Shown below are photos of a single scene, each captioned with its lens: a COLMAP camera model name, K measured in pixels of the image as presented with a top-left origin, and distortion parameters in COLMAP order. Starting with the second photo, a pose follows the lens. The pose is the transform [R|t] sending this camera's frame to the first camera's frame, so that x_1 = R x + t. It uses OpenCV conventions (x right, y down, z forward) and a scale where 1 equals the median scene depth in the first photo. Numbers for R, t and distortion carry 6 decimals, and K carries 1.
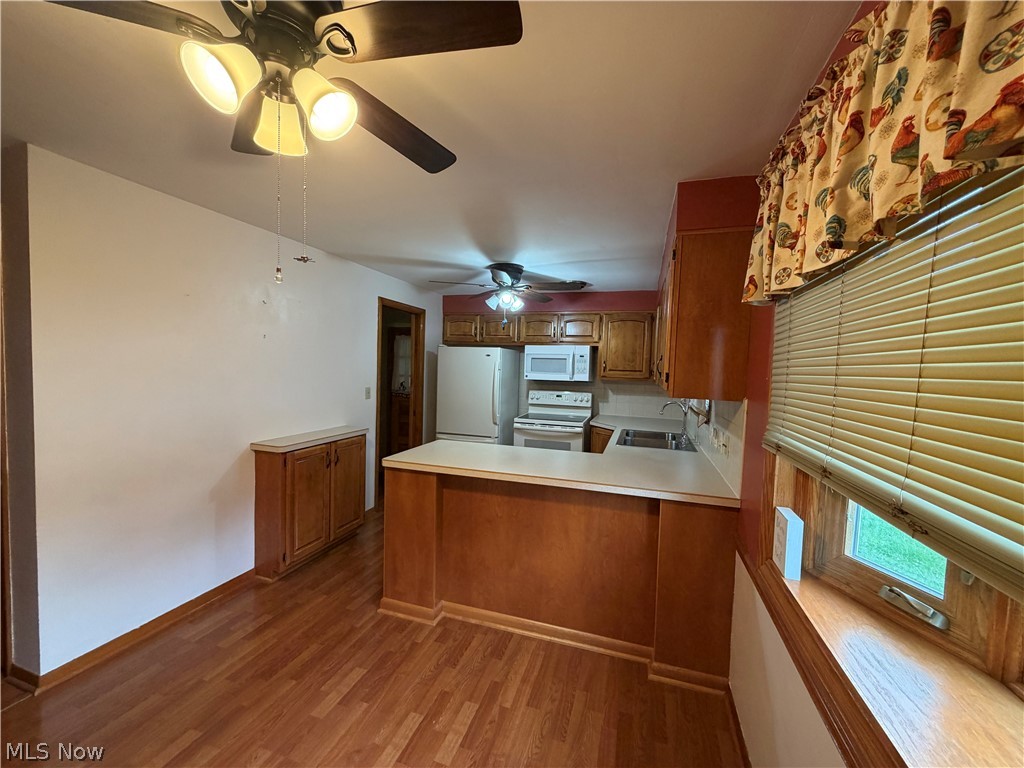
lens RADIAL K [[407.0, 0, 509.5], [0, 407.0, 387.5], [0, 0, 1]] dist [-0.000979, -0.000019]
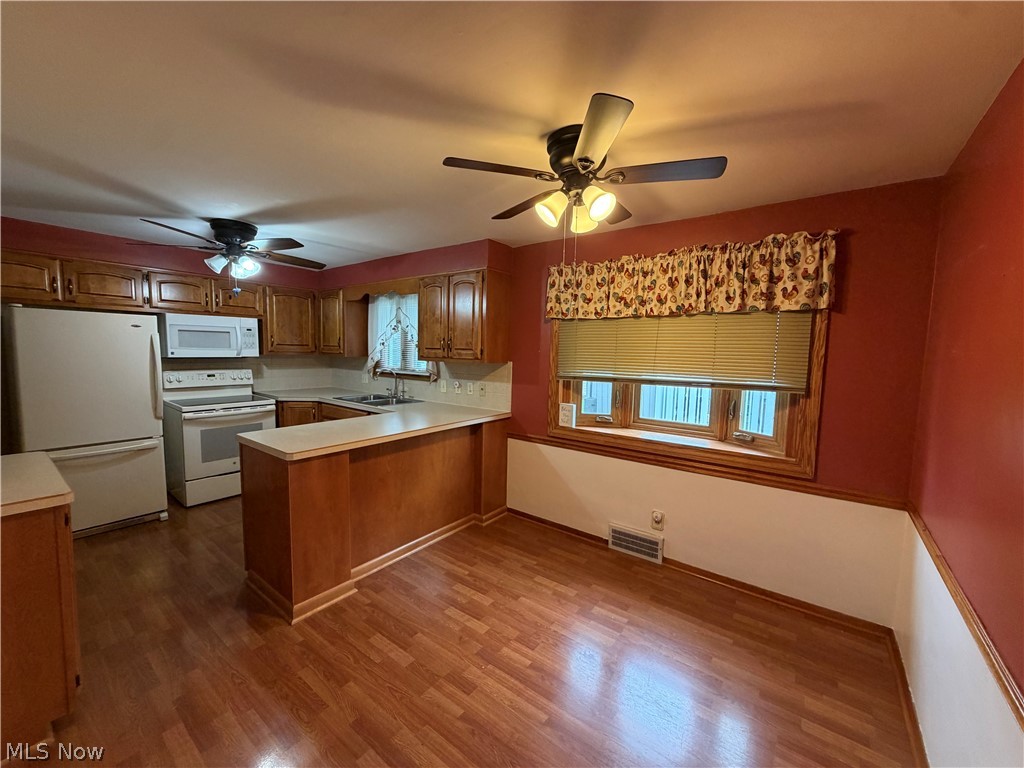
lens RADIAL K [[407.0, 0, 509.5], [0, 407.0, 387.5], [0, 0, 1]] dist [-0.000979, -0.000019]
pose [[0.328821, -0.110549, 0.937900, -0.985459], [0.037695, 0.993870, 0.103931, -0.039551], [-0.943640, 0.001180, 0.330973, 0.268220]]
